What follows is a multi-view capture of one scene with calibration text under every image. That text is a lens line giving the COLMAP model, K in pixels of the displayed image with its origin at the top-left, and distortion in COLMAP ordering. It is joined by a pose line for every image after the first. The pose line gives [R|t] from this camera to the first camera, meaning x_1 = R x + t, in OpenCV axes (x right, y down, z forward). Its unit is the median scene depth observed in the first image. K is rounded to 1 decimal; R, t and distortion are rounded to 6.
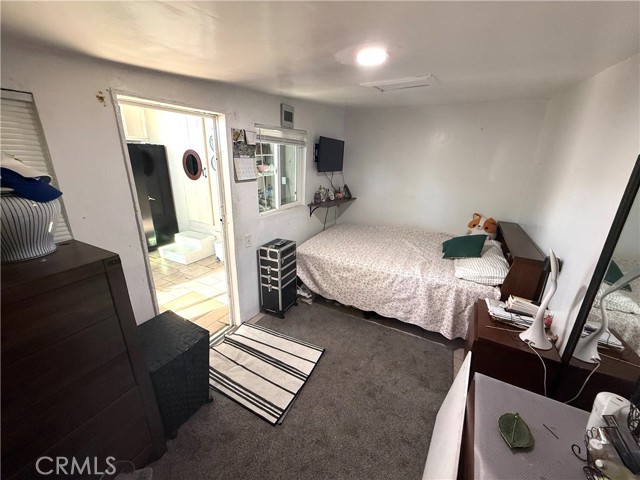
lens RADIAL K [[261.8, 0, 322.7], [0, 261.8, 240.4], [0, 0, 1]] dist [0.000146, -0.000069]
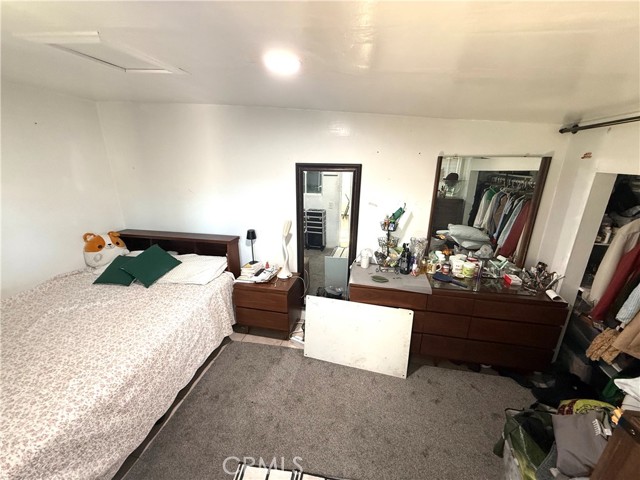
lens RADIAL K [[261.8, 0, 322.7], [0, 261.8, 240.4], [0, 0, 1]] dist [0.000146, -0.000069]
pose [[-0.318938, -0.310375, 0.895514, -0.450384], [0.285291, 0.869598, 0.402999, -0.263888], [-0.903818, 0.384014, -0.188801, 0.700025]]
